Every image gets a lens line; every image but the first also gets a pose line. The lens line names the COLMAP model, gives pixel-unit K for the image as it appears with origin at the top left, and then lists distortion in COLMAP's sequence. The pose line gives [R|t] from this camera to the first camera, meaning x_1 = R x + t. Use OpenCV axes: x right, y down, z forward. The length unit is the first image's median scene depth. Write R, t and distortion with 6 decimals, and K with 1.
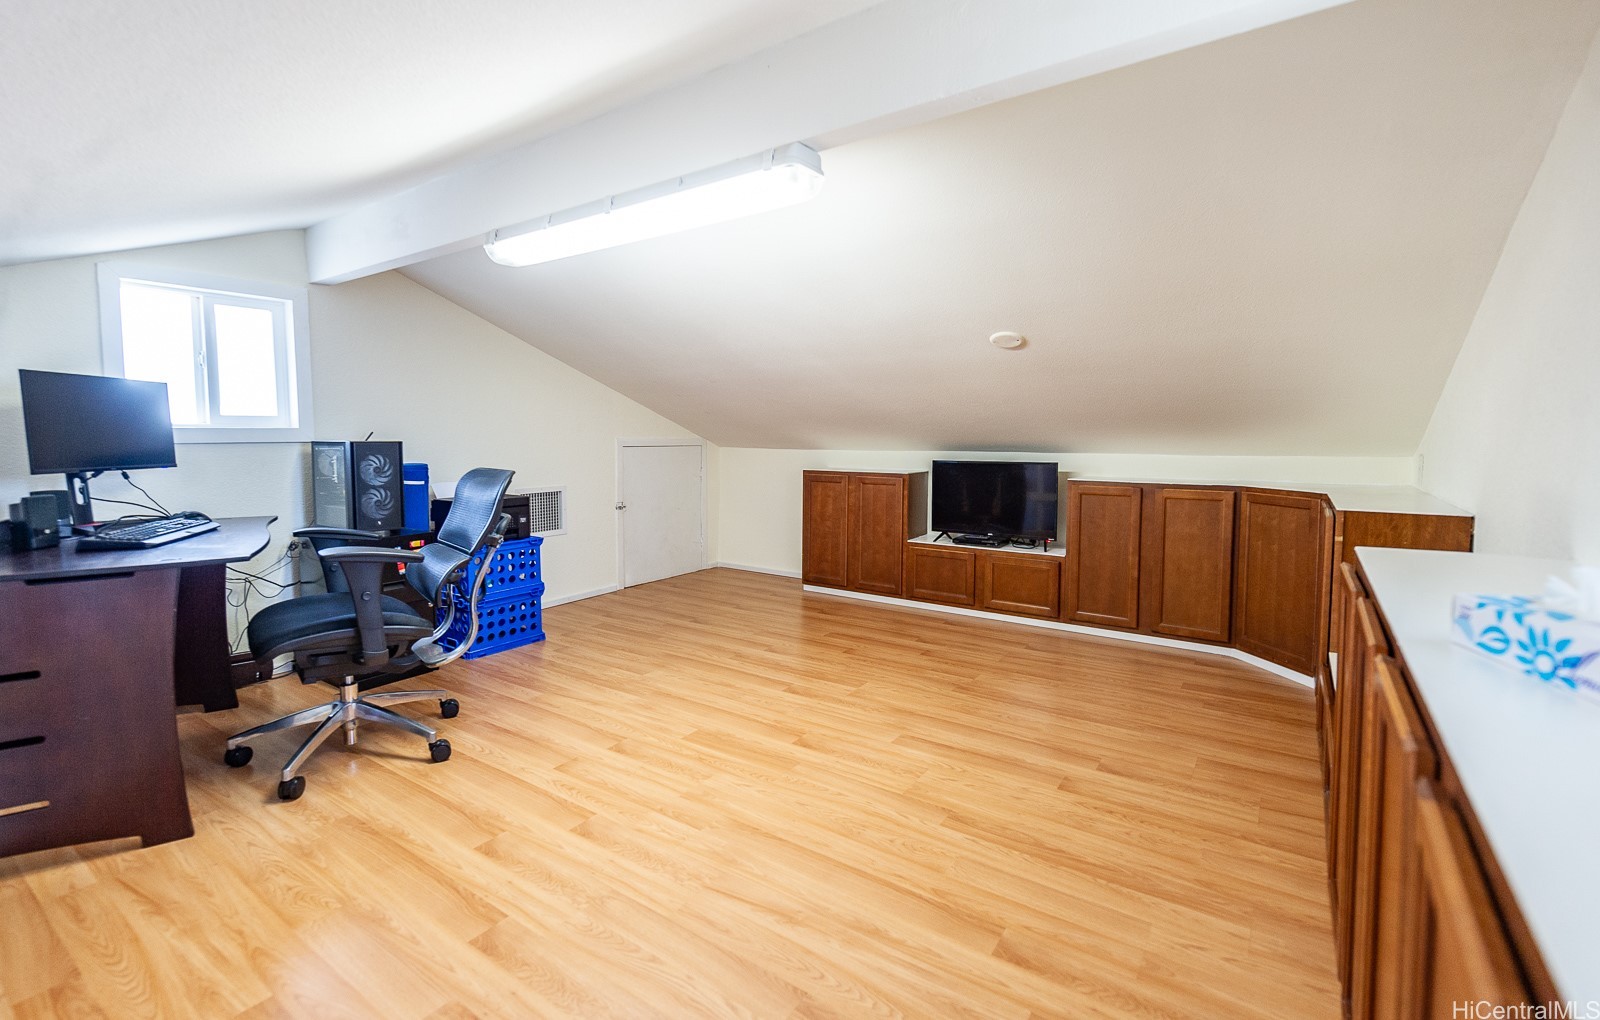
lens RADIAL K [[717.0, 0, 800.5], [0, 717.0, 508.7], [0, 0, 1]] dist [0.000666, 0.000027]
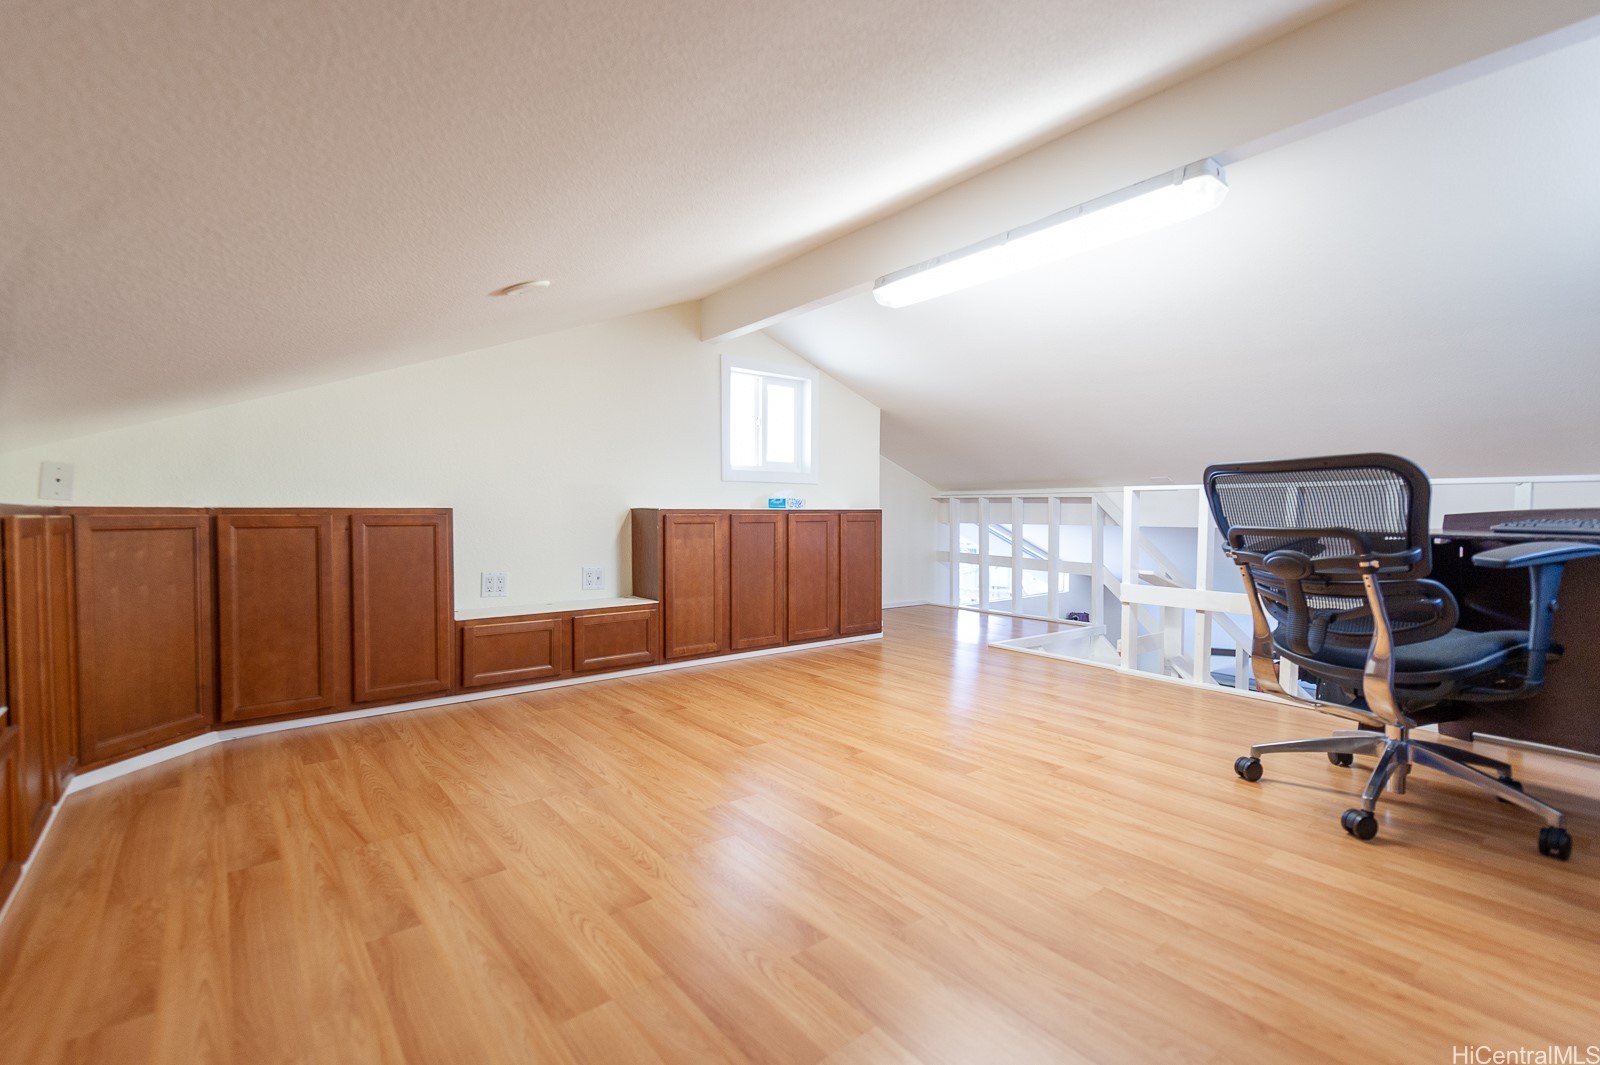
lens RADIAL K [[697.5, 0, 796.3], [0, 697.5, 533.1], [0, 0, 1]] dist [0.000558, -0.003232]
pose [[-0.953503, -0.009220, 0.301241, -0.196502], [0.031930, 0.990817, 0.131389, -0.087693], [-0.299686, 0.134898, -0.944453, 1.793857]]
